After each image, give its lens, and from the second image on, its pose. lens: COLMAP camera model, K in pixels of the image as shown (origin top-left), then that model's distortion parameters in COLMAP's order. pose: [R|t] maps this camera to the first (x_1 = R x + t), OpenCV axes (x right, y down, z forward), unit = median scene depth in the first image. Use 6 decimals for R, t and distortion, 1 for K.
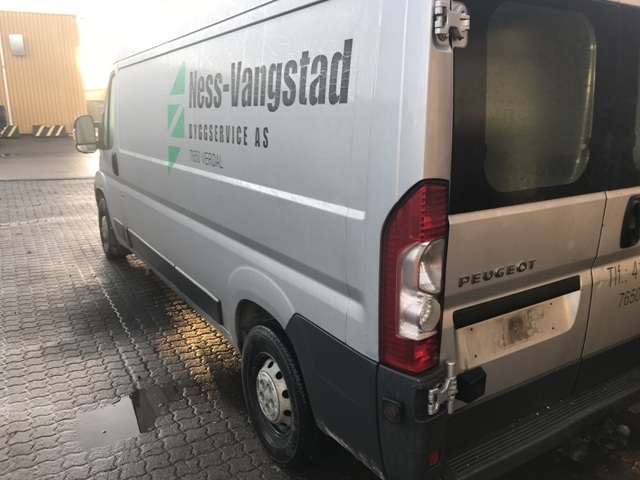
lens RADIAL K [[525.4, 0, 321.4], [0, 525.4, 242.2], [0, 0, 1]] dist [0.010817, 0.007143]
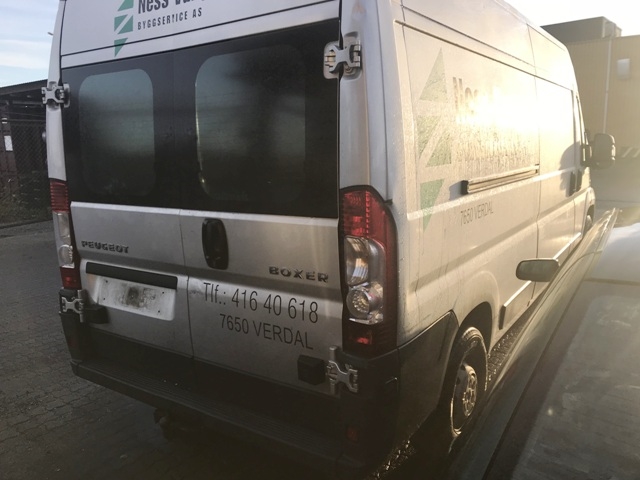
lens RADIAL K [[525.4, 0, 321.8], [0, 525.4, 238.2], [0, 0, 1]] dist [0.010817, 0.007143]
pose [[0.403897, 0.157361, -0.901169, 1.745477], [-0.197400, 0.976878, 0.082108, -0.191845], [0.893253, 0.144728, 0.425621, 0.809585]]
